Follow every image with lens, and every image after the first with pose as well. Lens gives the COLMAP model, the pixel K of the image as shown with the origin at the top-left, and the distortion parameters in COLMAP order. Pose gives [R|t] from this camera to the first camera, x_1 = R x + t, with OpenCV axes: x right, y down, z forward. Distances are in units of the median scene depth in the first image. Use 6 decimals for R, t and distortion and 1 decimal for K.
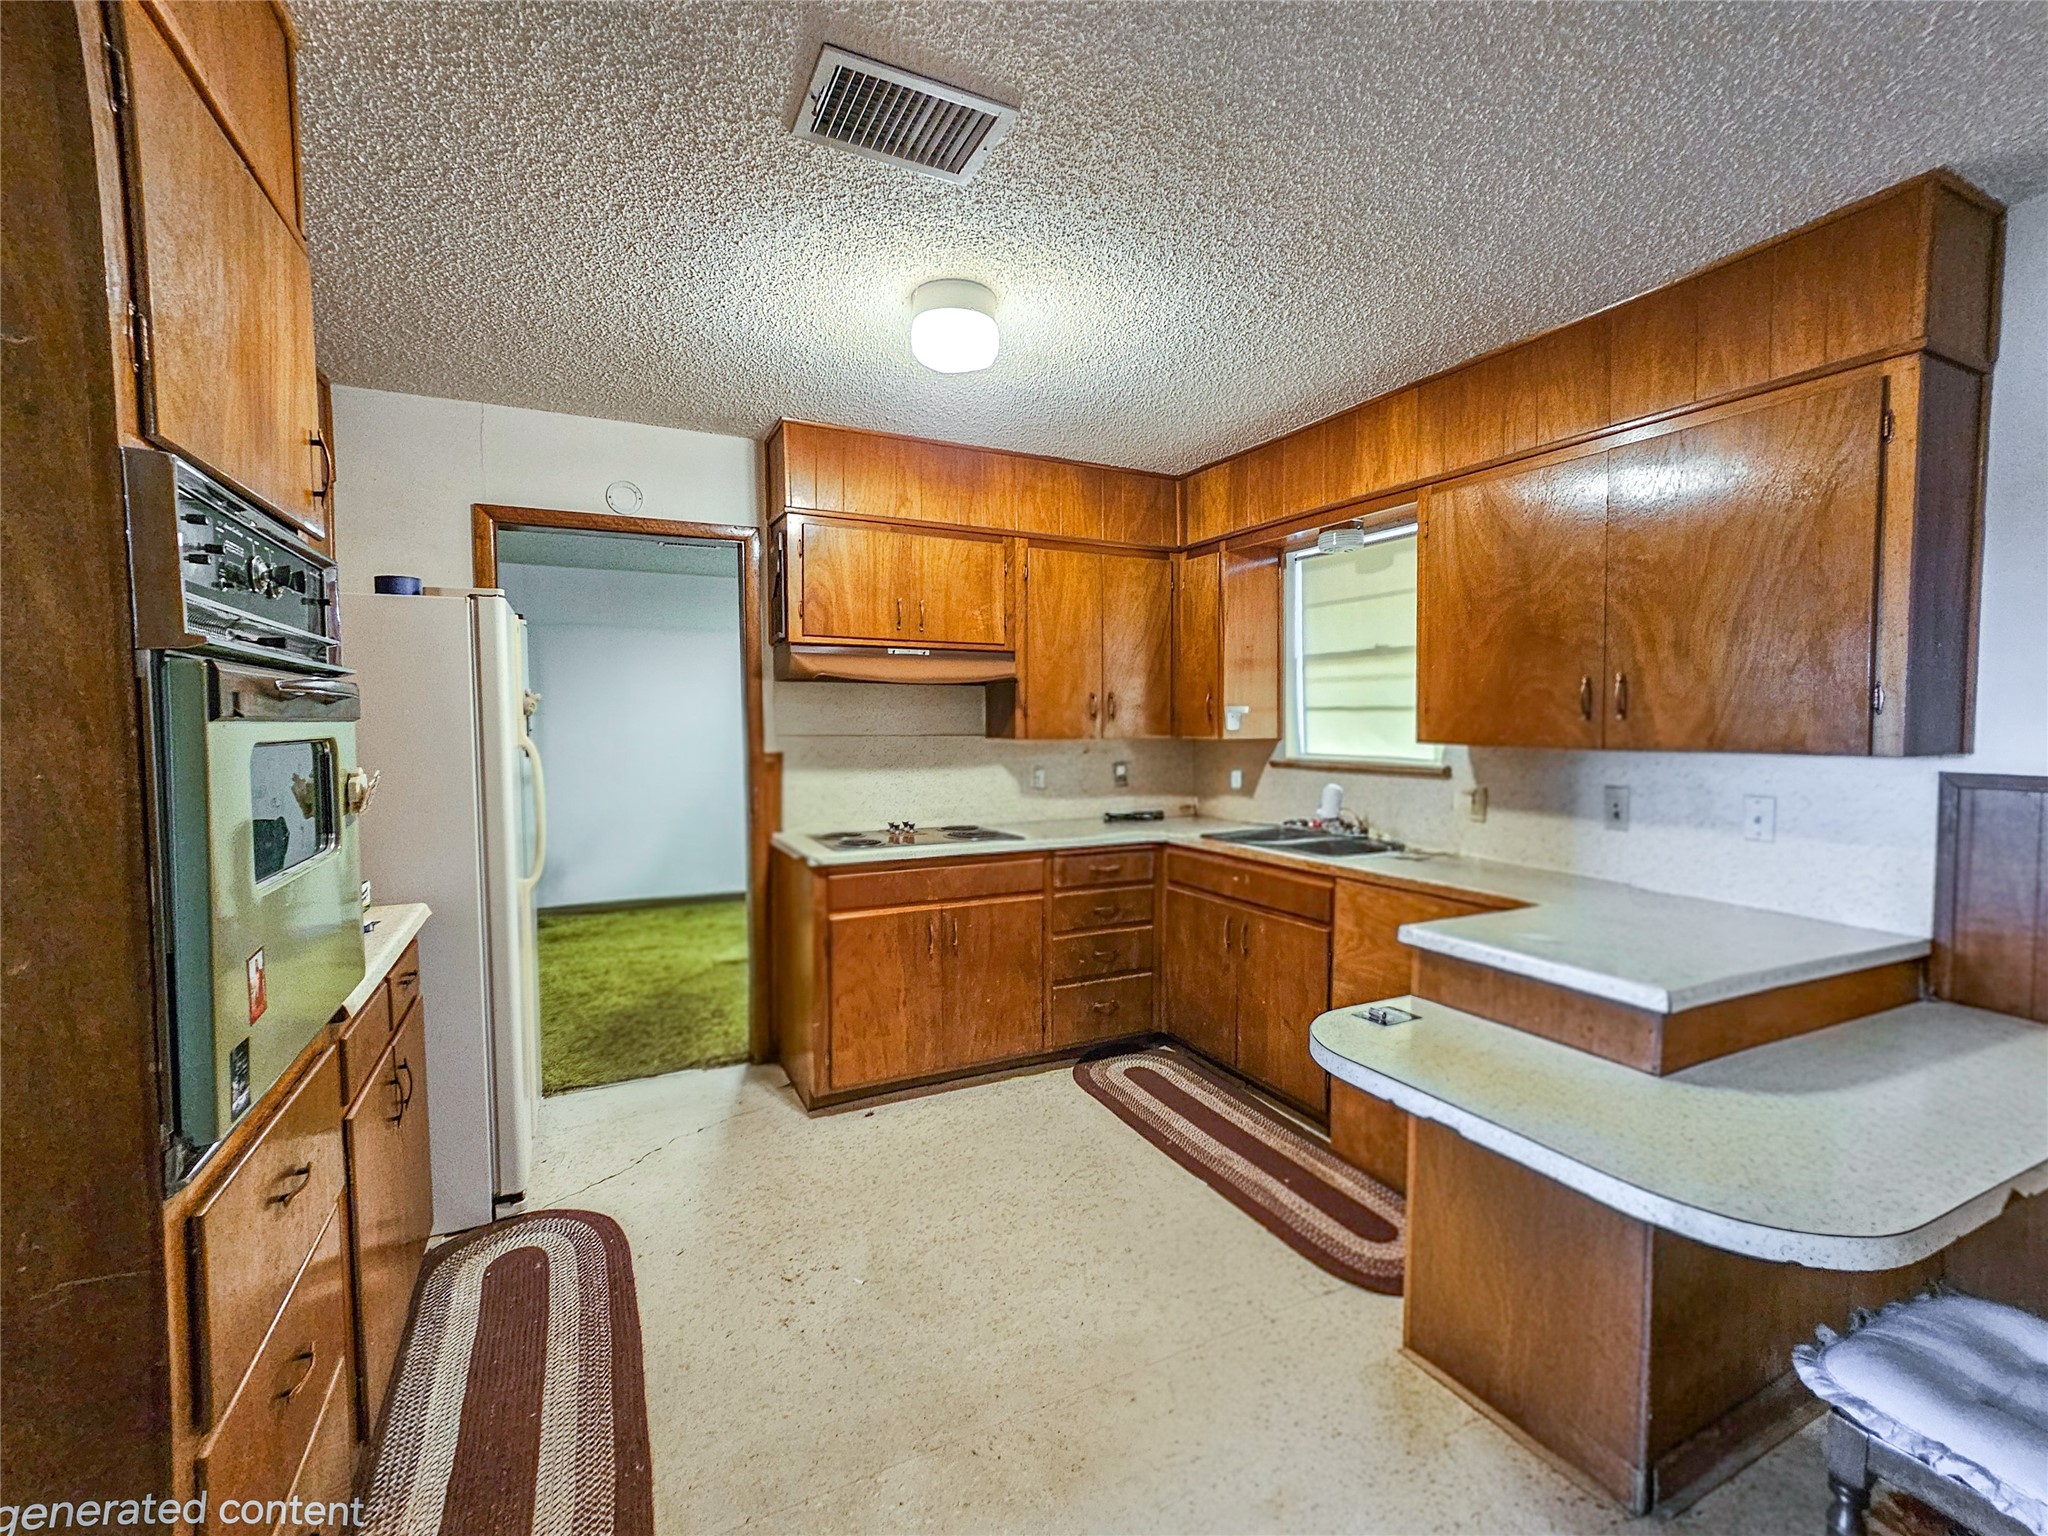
lens RADIAL K [[869.9, 0, 1029.0], [0, 869.9, 762.4], [0, 0, 1]] dist [0.002710, 0.000210]
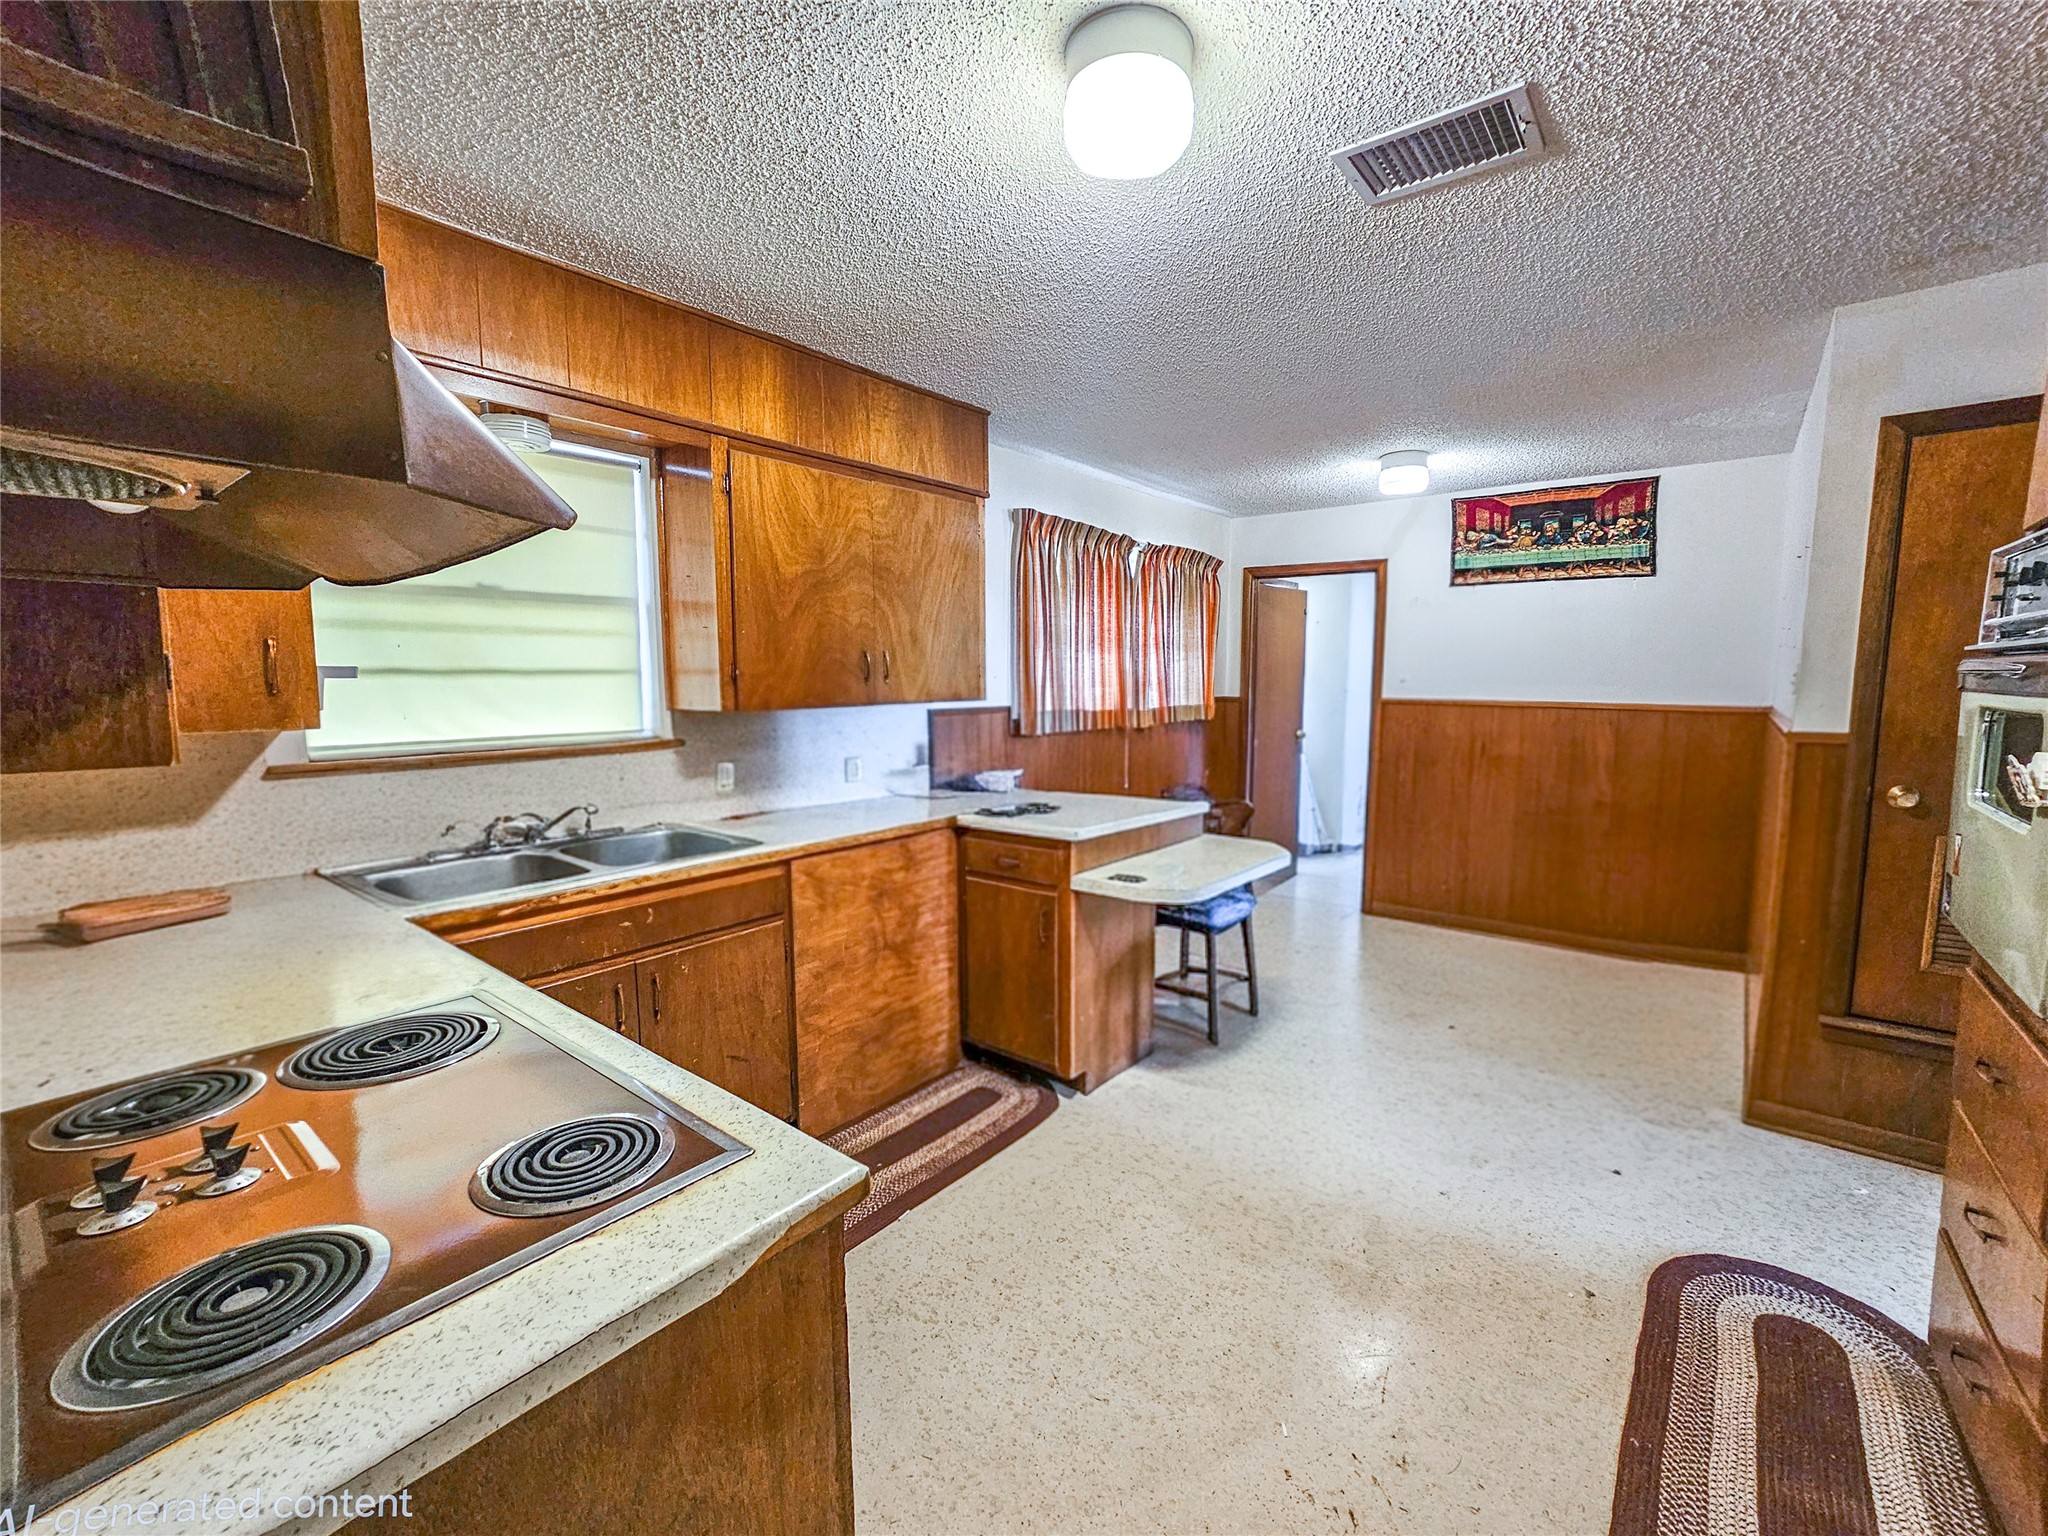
lens RADIAL K [[869.9, 0, 1029.0], [0, 869.9, 762.4], [0, 0, 1]] dist [0.002710, 0.000210]
pose [[-0.406995, -0.093859, 0.908595, -0.660522], [0.048381, 0.991095, 0.124053, -0.080659], [-0.912148, 0.094447, -0.398830, 1.292678]]
